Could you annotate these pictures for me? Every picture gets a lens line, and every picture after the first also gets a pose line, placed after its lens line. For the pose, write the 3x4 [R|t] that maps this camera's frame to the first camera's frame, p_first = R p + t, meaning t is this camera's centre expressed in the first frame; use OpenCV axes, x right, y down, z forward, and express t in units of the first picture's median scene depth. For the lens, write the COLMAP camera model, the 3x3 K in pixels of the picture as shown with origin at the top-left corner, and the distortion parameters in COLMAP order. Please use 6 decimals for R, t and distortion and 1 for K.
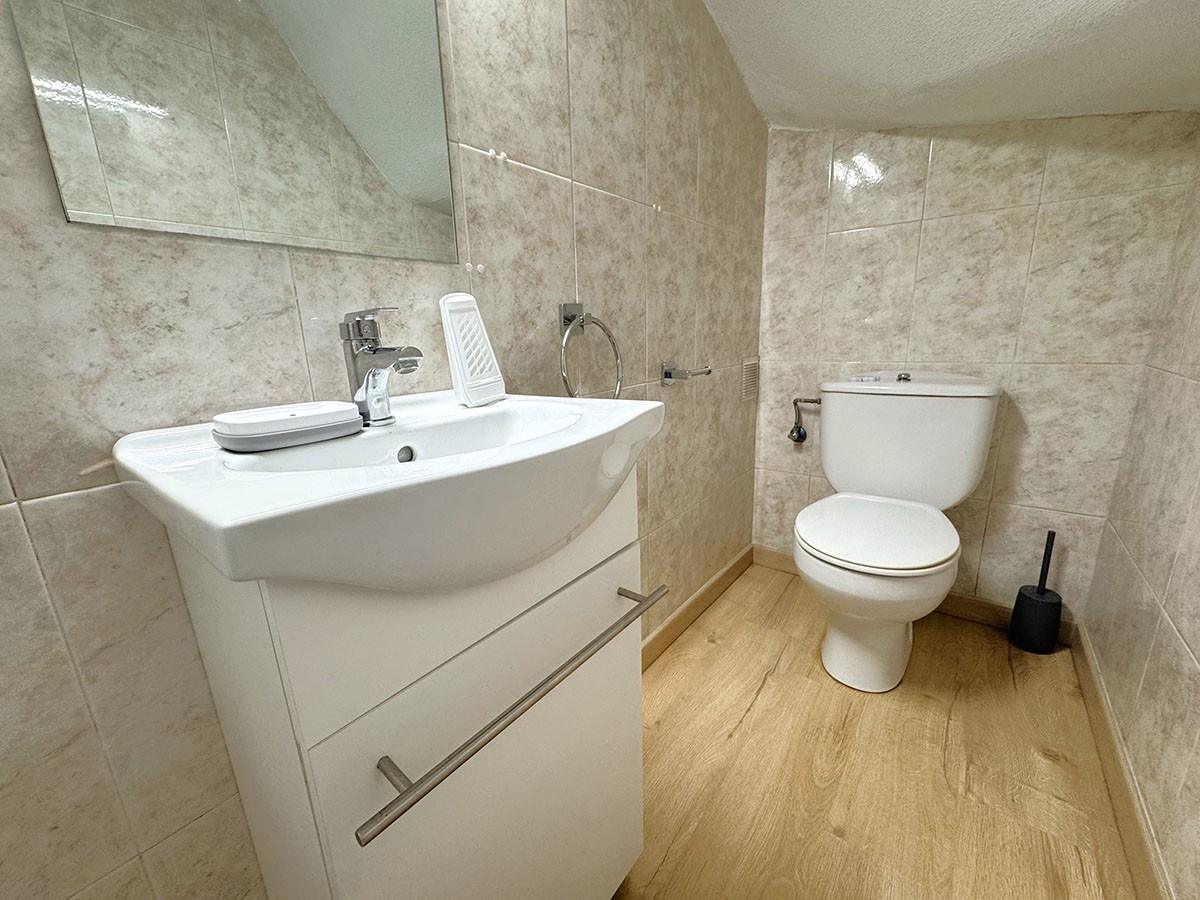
lens RADIAL K [[479.0, 0, 599.6], [0, 479.0, 451.3], [0, 0, 1]] dist [-0.002405, 0.000610]
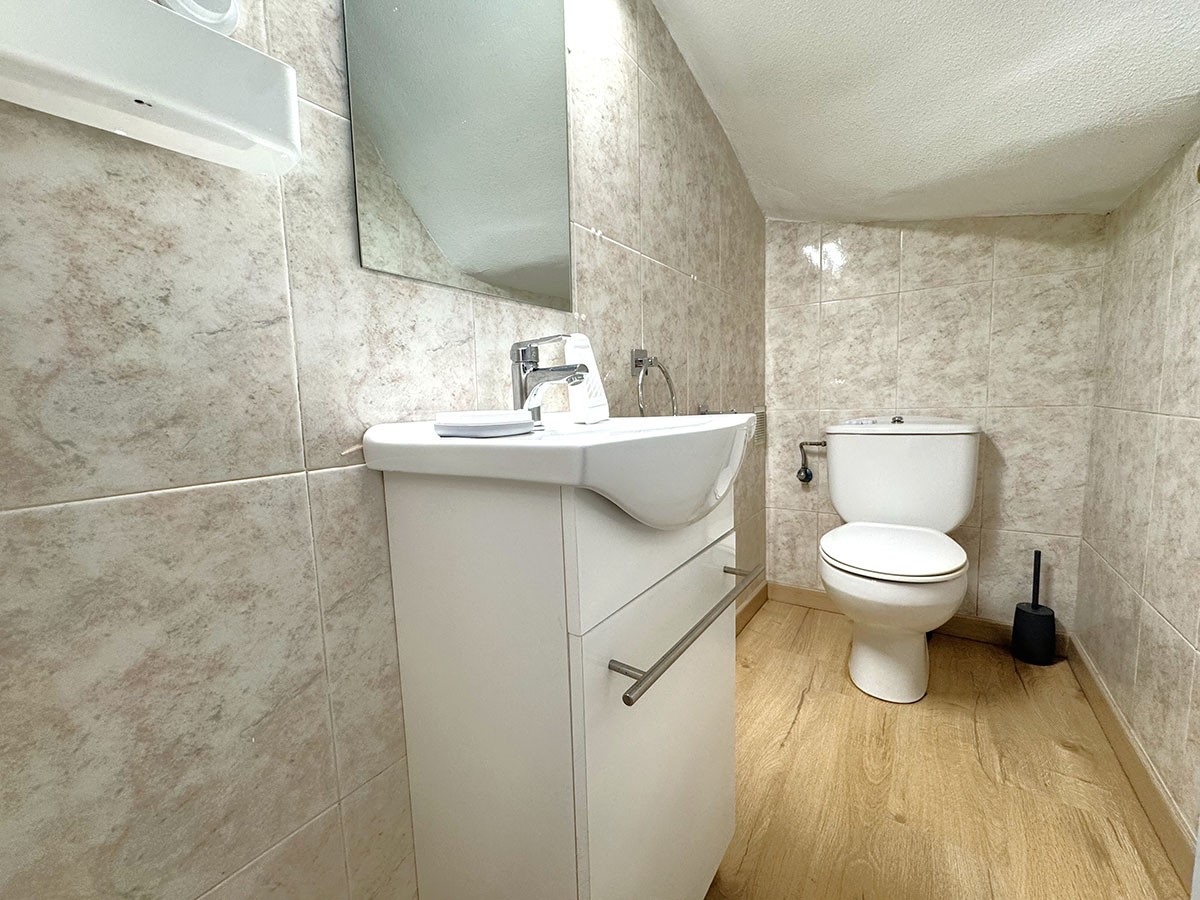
lens RADIAL K [[479.0, 0, 600.3], [0, 479.0, 451.9], [0, 0, 1]] dist [-0.002405, 0.000610]
pose [[0.998236, -0.005020, 0.059150, -0.193858], [0.013156, 0.990350, -0.137966, 0.092005], [-0.057887, 0.138501, 0.988669, -0.120973]]
